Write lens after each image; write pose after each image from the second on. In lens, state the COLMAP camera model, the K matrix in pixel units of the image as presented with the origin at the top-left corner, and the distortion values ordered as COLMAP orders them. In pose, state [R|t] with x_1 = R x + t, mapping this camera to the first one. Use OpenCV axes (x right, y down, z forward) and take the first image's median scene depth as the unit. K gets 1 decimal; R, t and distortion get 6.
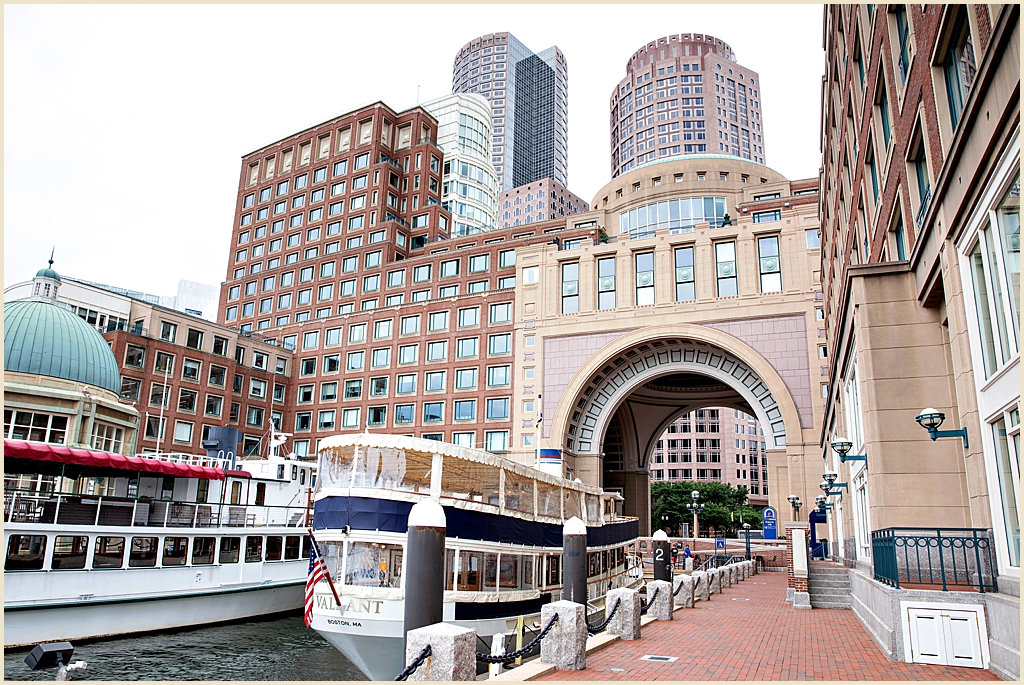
lens RADIAL K [[720.2, 0, 512.0], [0, 720.2, 342.5], [0, 0, 1]] dist [-0.051590, -0.000460]
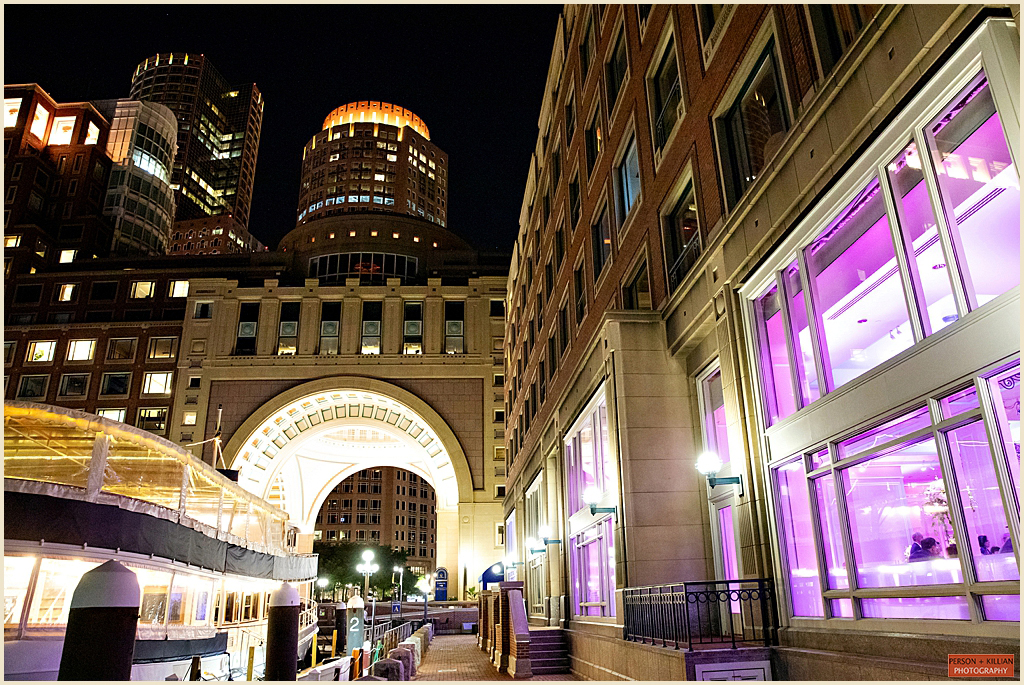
lens RADIAL K [[720.2, 0, 512.0], [0, 720.2, 342.5], [0, 0, 1]] dist [-0.051590, -0.000460]
pose [[0.892579, 0.103850, 0.438770, -0.042399], [-0.066837, 0.992838, -0.099024, 0.025357], [-0.445911, 0.059061, 0.893127, 0.107028]]
